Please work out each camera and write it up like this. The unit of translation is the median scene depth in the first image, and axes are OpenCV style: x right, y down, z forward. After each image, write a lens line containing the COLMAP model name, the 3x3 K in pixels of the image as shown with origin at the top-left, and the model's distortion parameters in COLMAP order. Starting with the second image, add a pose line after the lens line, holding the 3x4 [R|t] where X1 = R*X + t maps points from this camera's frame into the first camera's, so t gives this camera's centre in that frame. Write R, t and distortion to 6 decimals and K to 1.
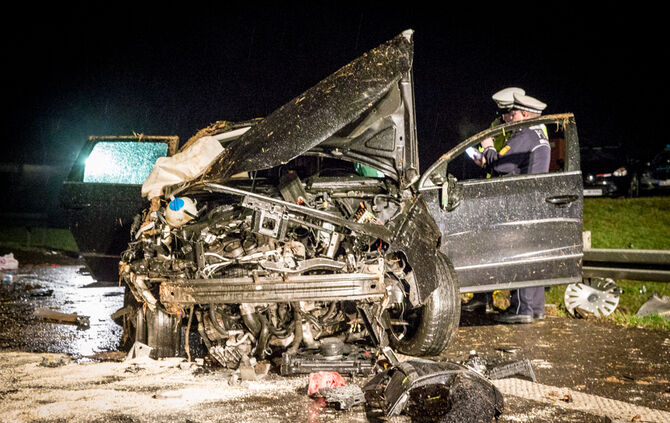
lens RADIAL K [[998.2, 0, 329.7], [0, 998.2, 217.7], [0, 0, 1]] dist [0.143771, 0.000000]
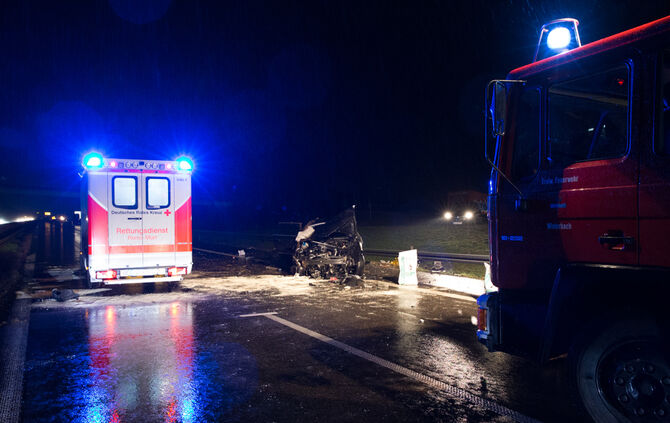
lens RADIAL K [[532.1, 0, 330.1], [0, 532.1, 229.2], [0, 0, 1]] dist [-0.053115, 0.014966]
pose [[0.997234, -0.001295, -0.074312, 0.158764], [0.002273, 0.999912, 0.013075, -0.117356], [0.074288, -0.013207, 0.997149, -1.524335]]
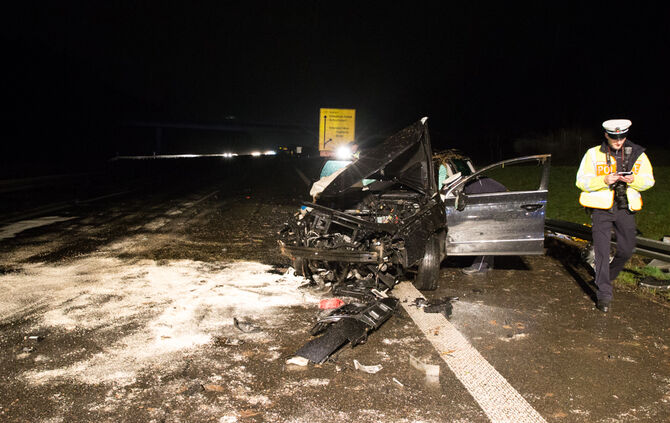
lens RADIAL K [[504.9, 0, 298.3], [0, 504.9, 205.4], [0, 0, 1]] dist [-0.067618, 0.006918]
pose [[0.850867, 0.056375, -0.522348, 0.399257], [-0.006524, 0.995283, 0.096791, -0.119747], [0.525341, -0.078948, 0.847221, 0.075406]]
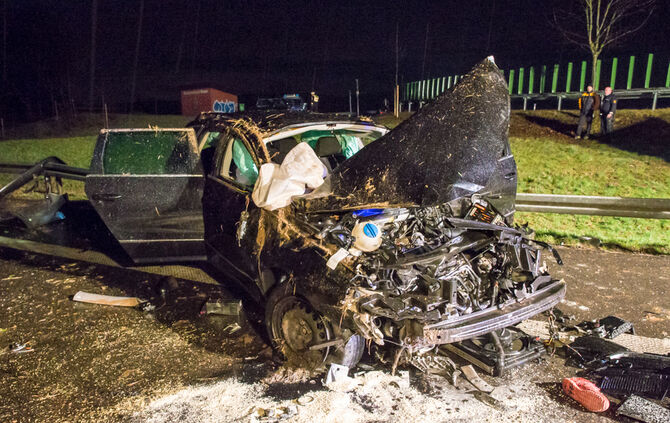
lens RADIAL K [[487.4, 0, 328.9], [0, 487.4, 216.7], [0, 0, 1]] dist [-0.034606, 0.006745]
pose [[0.868174, -0.116727, 0.482336, -0.416579], [0.025395, 0.981120, 0.191726, -0.119188], [-0.495609, -0.154203, 0.854747, 0.603810]]
